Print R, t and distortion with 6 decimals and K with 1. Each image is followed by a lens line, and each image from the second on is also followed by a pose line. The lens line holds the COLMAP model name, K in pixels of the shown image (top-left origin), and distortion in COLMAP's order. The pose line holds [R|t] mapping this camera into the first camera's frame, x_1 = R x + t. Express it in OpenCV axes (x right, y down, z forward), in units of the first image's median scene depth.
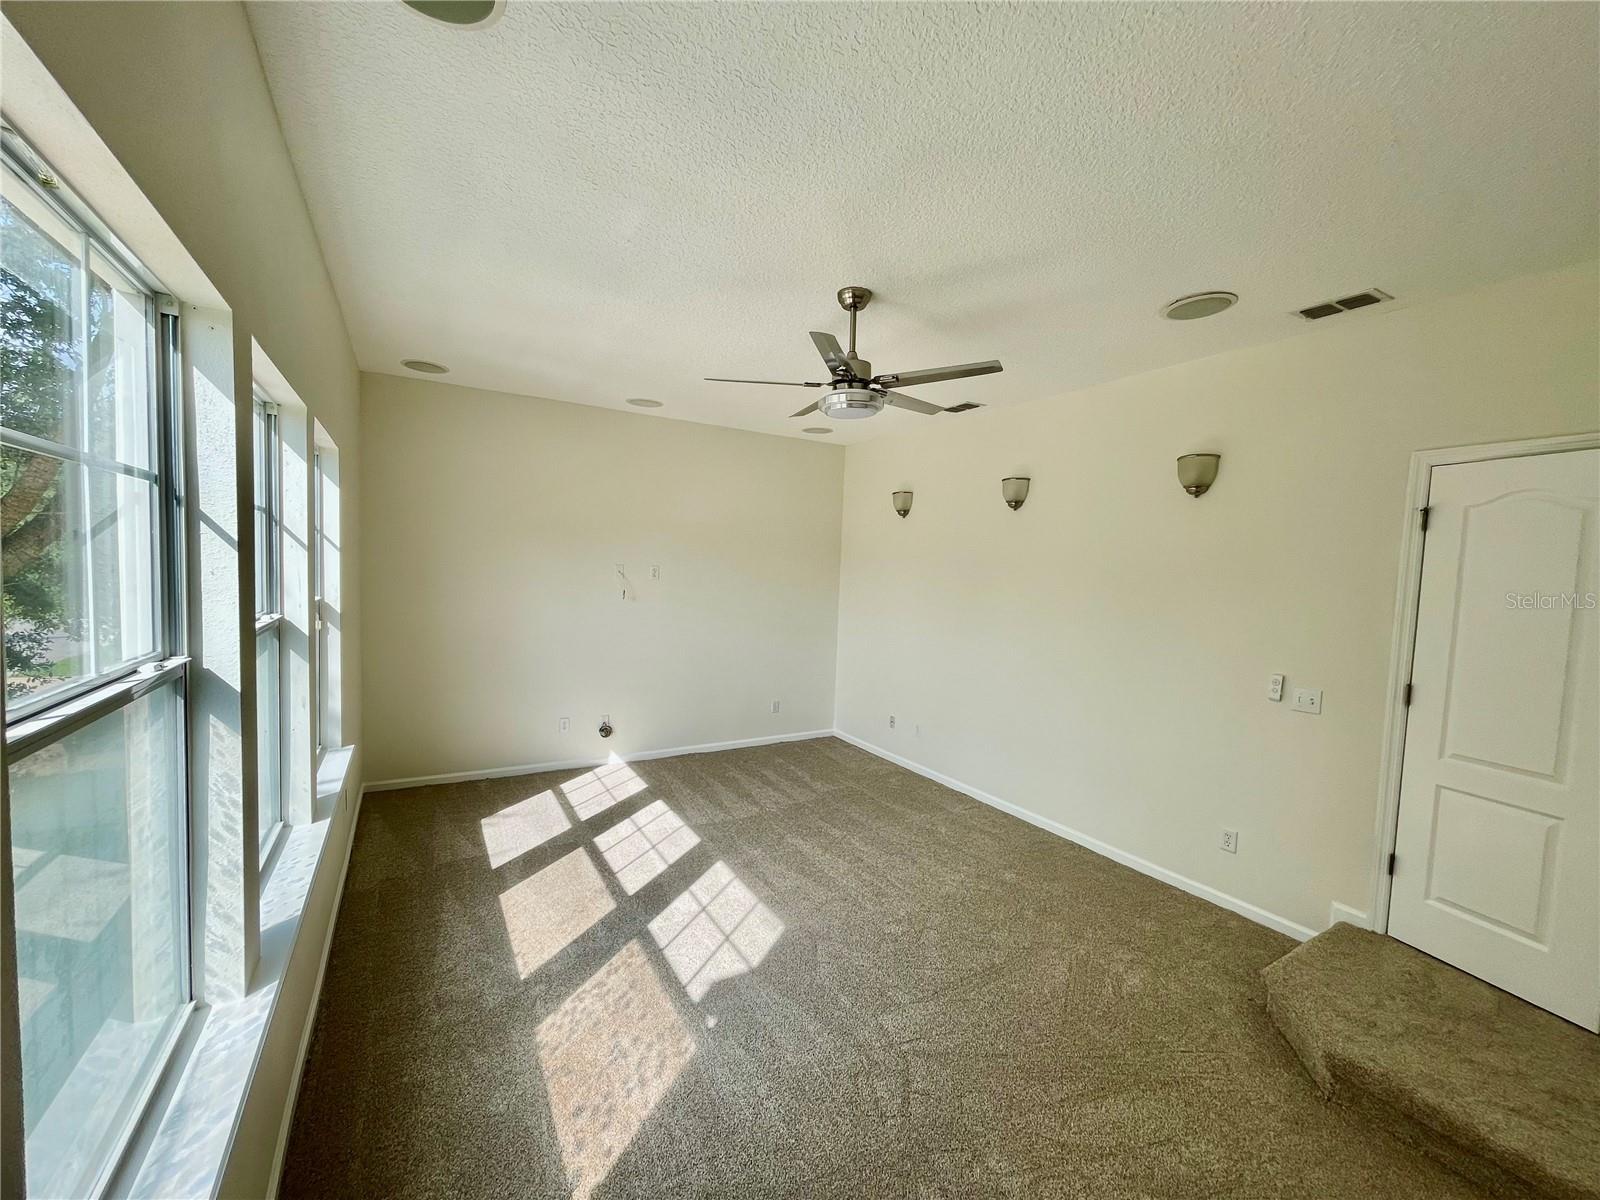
lens RADIAL K [[641.9, 0, 796.4], [0, 641.9, 607.5], [0, 0, 1]] dist [-0.000629, -0.000018]
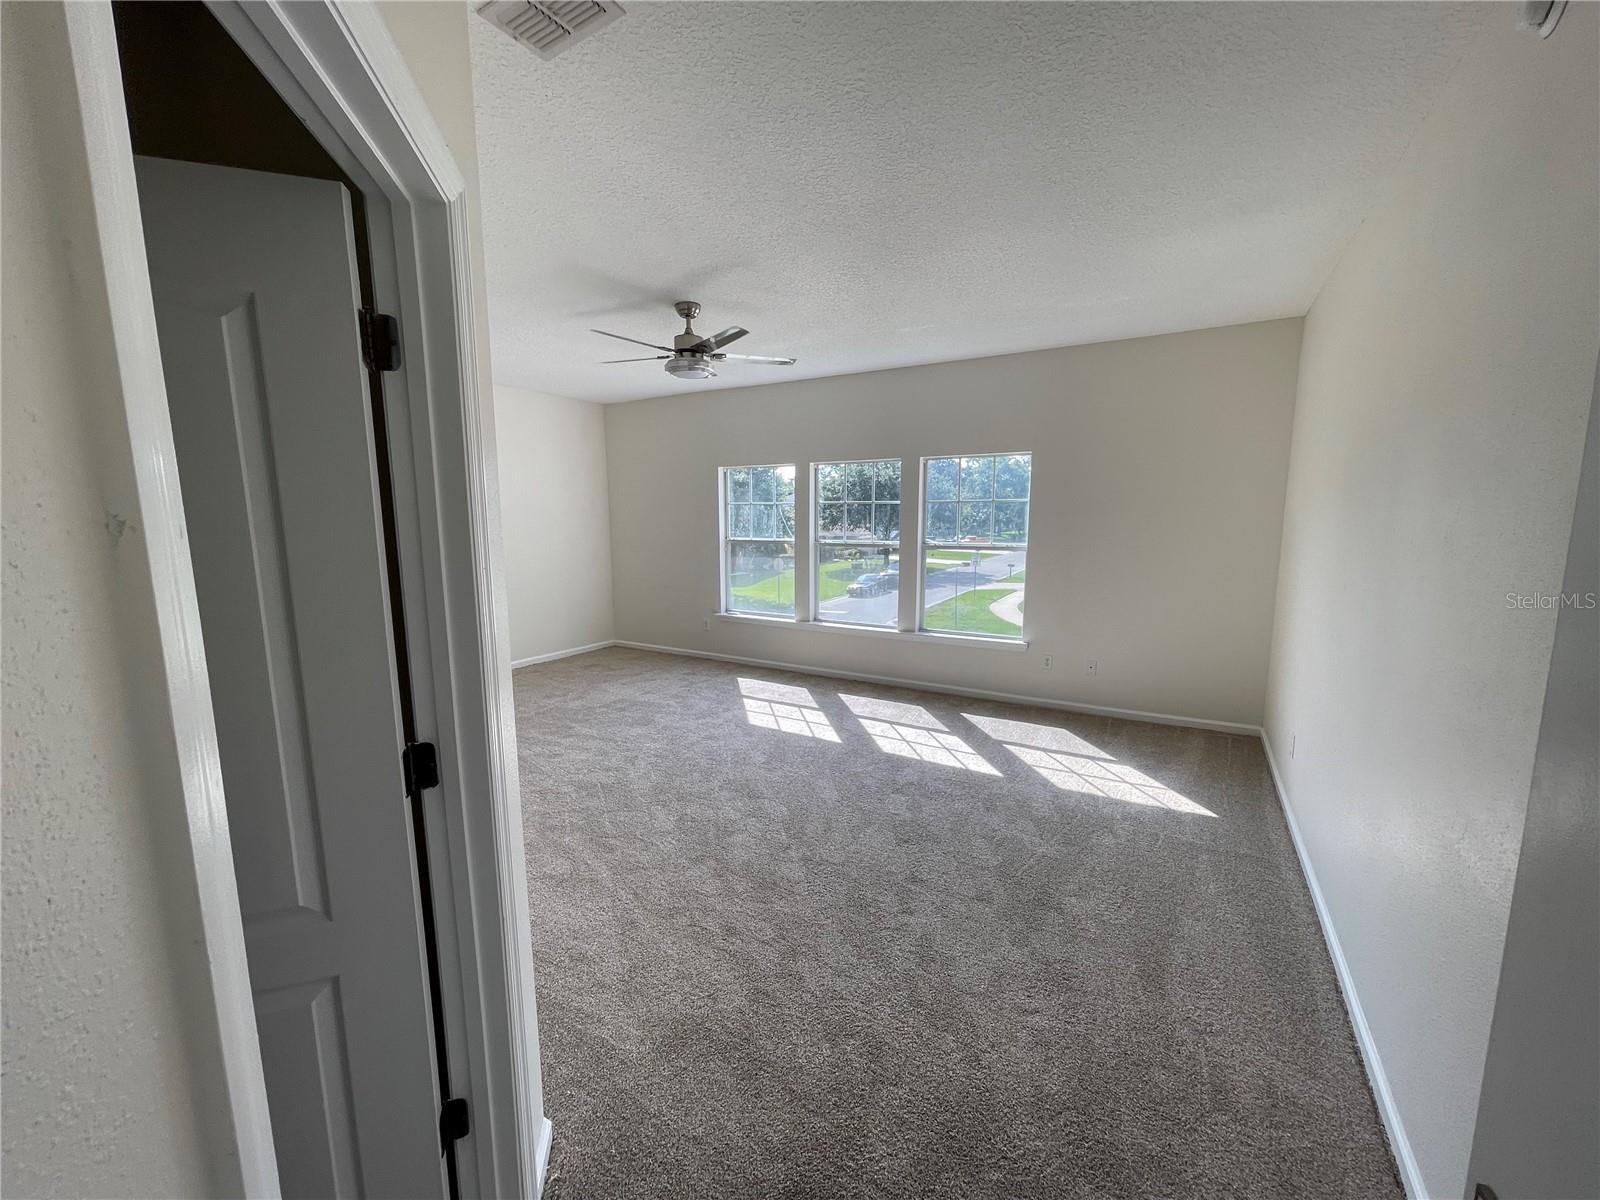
lens RADIAL K [[641.9, 0, 796.4], [0, 641.9, 607.5], [0, 0, 1]] dist [-0.000629, -0.000018]
pose [[-0.867767, 0.034712, -0.495758, 0.489364], [-0.059112, 0.983266, 0.172317, -0.053790], [0.493444, 0.178836, -0.851194, 1.728720]]
